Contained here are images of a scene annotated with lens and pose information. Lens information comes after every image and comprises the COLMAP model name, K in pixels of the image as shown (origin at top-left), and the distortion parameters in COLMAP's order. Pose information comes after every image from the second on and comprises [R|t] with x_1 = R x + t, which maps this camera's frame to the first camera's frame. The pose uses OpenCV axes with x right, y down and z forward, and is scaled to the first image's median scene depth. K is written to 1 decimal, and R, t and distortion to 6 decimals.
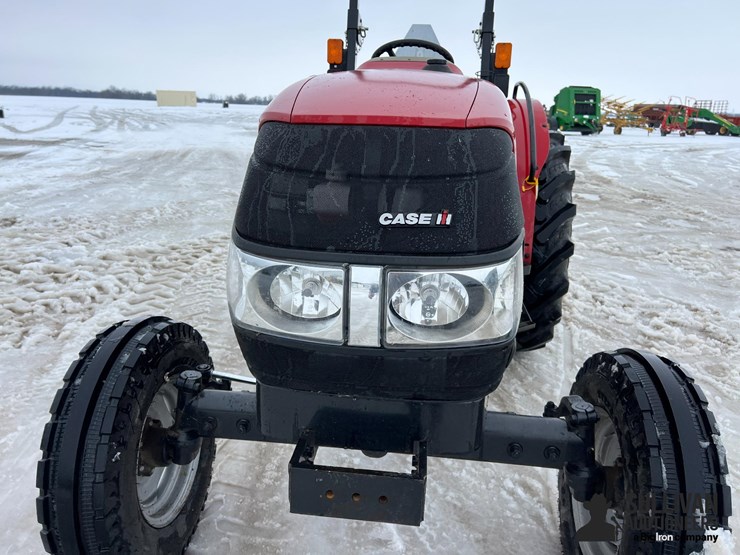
lens RADIAL K [[556.3, 0, 375.0], [0, 556.3, 287.8], [0, 0, 1]] dist [0.019890, -0.000158]
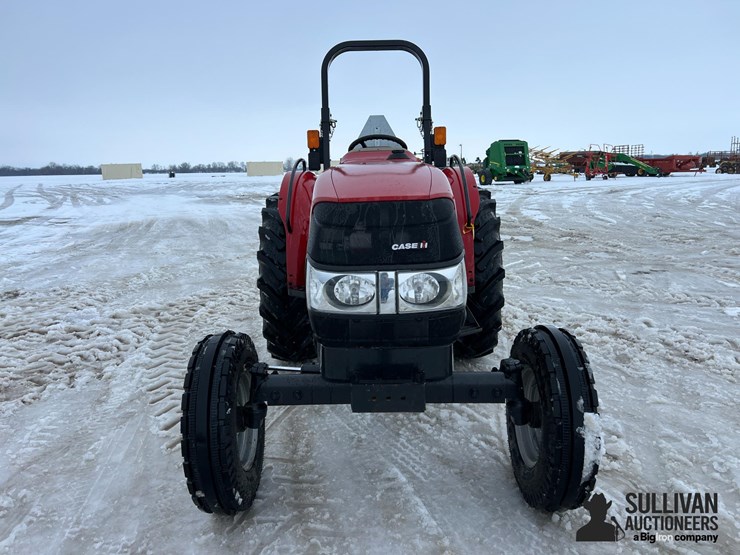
lens RADIAL K [[553.2, 0, 372.1], [0, 553.2, 287.4], [0, 0, 1]] dist [0.065847, -0.066938]
pose [[0.993901, -0.074087, 0.081683, -0.054625], [0.081814, 0.992042, -0.095701, 0.047021], [-0.073943, 0.101800, 0.992053, -0.219092]]
